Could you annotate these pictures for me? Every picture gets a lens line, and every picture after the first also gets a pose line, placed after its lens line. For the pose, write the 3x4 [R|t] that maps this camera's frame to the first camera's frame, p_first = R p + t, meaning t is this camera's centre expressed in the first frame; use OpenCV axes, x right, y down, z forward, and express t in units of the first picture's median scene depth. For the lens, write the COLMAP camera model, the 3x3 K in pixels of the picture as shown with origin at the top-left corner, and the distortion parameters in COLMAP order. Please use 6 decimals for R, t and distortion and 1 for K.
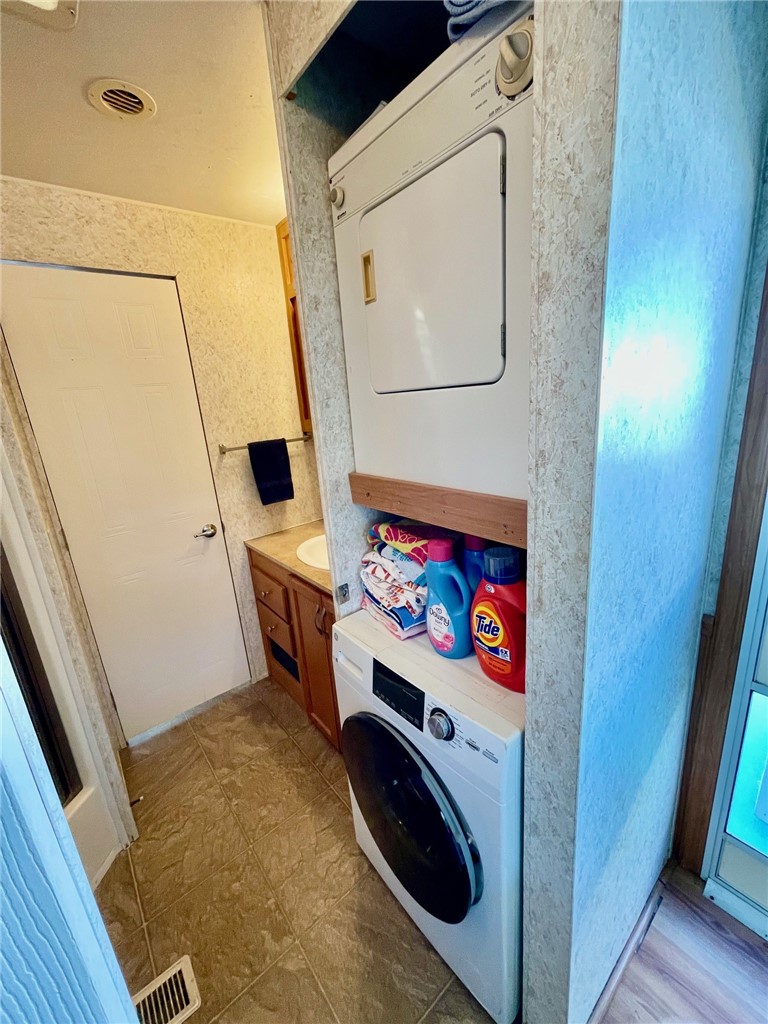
lens RADIAL K [[414.2, 0, 378.2], [0, 414.2, 512.3], [0, 0, 1]] dist [0.001813, 0.001335]
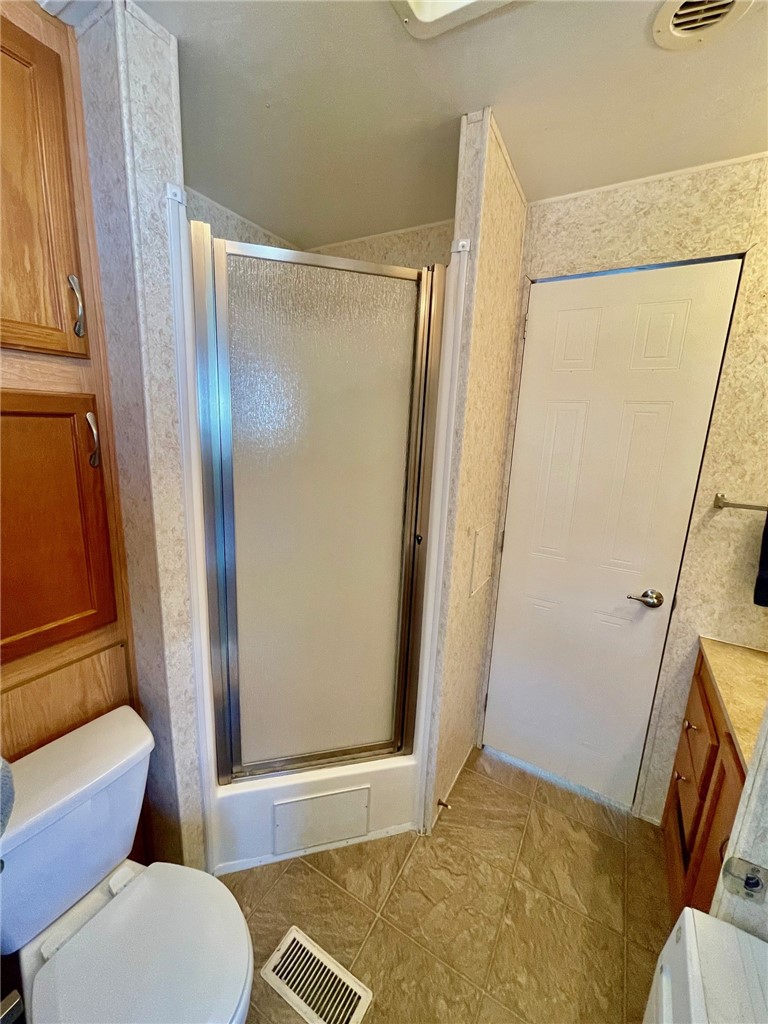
lens RADIAL K [[414.2, 0, 384.1], [0, 414.2, 509.3], [0, 0, 1]] dist [0.001813, 0.001335]
pose [[0.345654, 0.293443, -0.891299, 0.044616], [-0.318084, 0.930251, 0.182911, -0.091279], [0.882806, 0.220284, 0.414885, 0.240018]]
